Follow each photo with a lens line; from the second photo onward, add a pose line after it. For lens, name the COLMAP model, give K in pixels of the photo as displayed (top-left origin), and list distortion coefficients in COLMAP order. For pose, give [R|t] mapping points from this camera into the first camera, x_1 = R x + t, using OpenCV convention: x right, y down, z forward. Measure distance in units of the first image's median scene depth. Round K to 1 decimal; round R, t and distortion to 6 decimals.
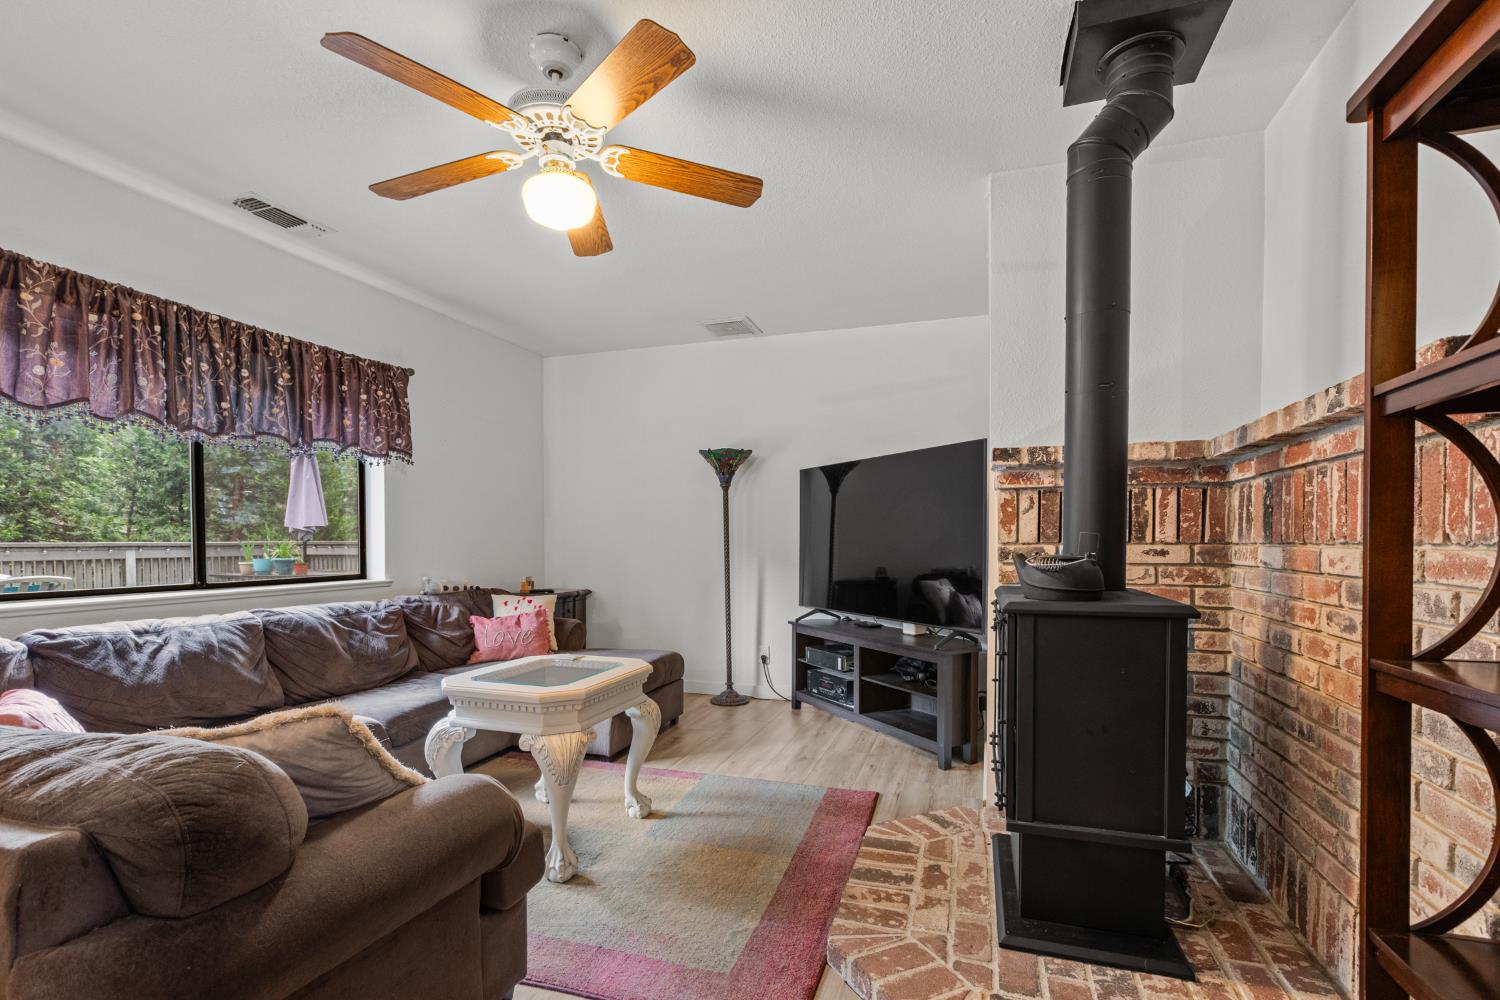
lens RADIAL K [[681.1, 0, 746.1], [0, 681.1, 550.8], [0, 0, 1]] dist [0.001993, -0.000614]
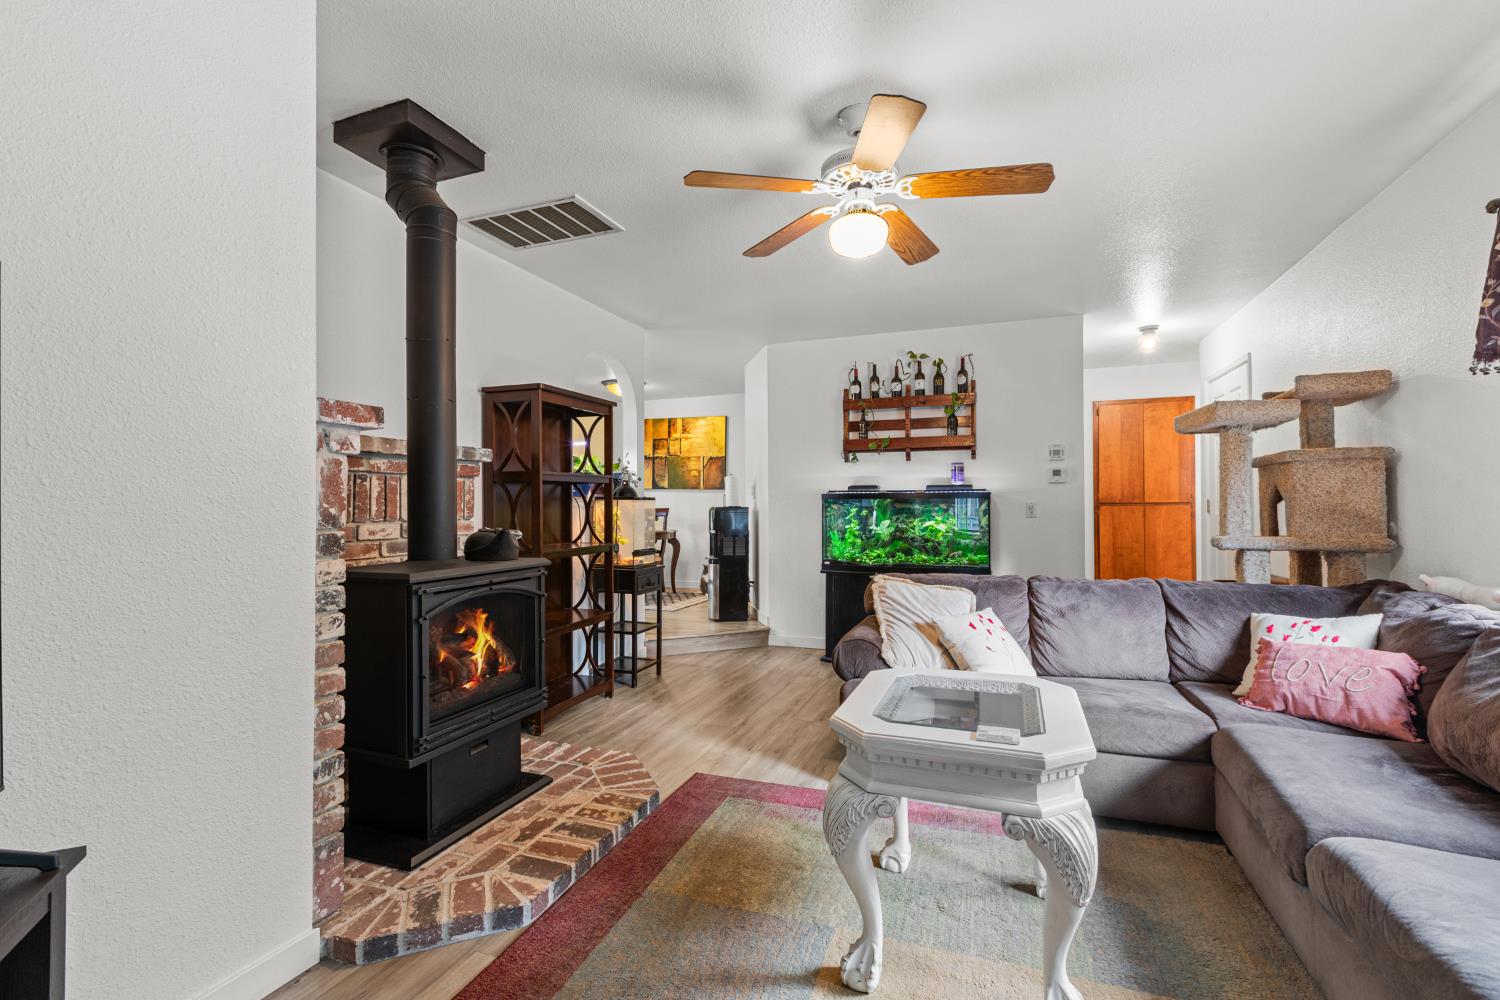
lens RADIAL K [[681.1, 0, 750.2], [0, 681.1, 498.9], [0, 0, 1]] dist [0.001993, -0.000614]
pose [[-0.999288, 0.003472, 0.037582, -0.117039], [0.003745, 0.999967, 0.007209, -0.061623], [-0.037555, 0.007345, -0.999268, 2.143417]]
